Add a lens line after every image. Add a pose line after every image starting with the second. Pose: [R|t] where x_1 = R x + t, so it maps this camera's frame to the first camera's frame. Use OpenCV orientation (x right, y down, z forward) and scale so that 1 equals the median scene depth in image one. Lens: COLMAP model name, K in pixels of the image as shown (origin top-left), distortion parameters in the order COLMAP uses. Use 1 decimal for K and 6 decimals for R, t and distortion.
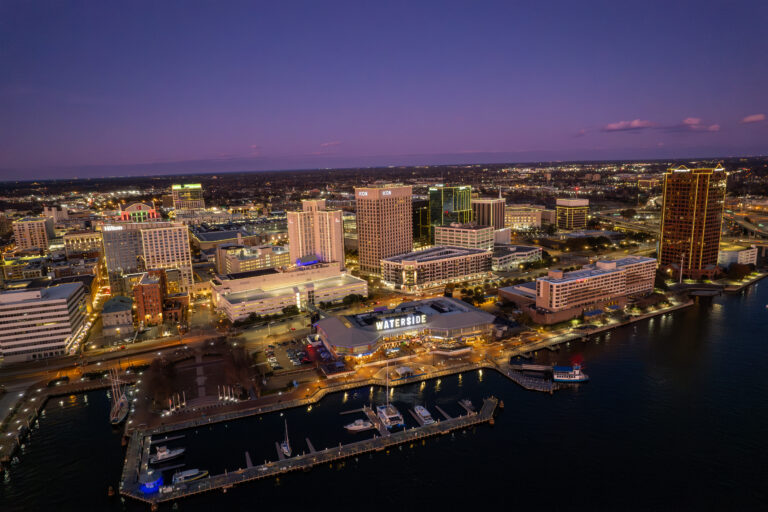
lens RADIAL K [[493.4, 0, 384.0], [0, 493.4, 256.0], [0, 0, 1]] dist [-0.060719, 0.045227]
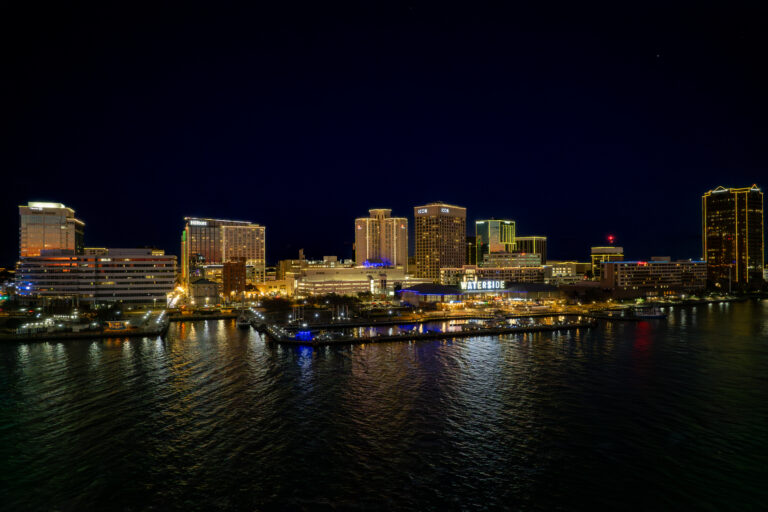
lens RADIAL K [[508.1, 0, 384.0], [0, 508.1, 256.0], [0, 0, 1]] dist [-0.059739, 0.046817]
pose [[0.999565, 0.024560, -0.016349, -0.127980], [-0.027321, 0.979671, -0.198744, 0.231959], [0.011136, 0.199104, 0.979915, -0.081589]]
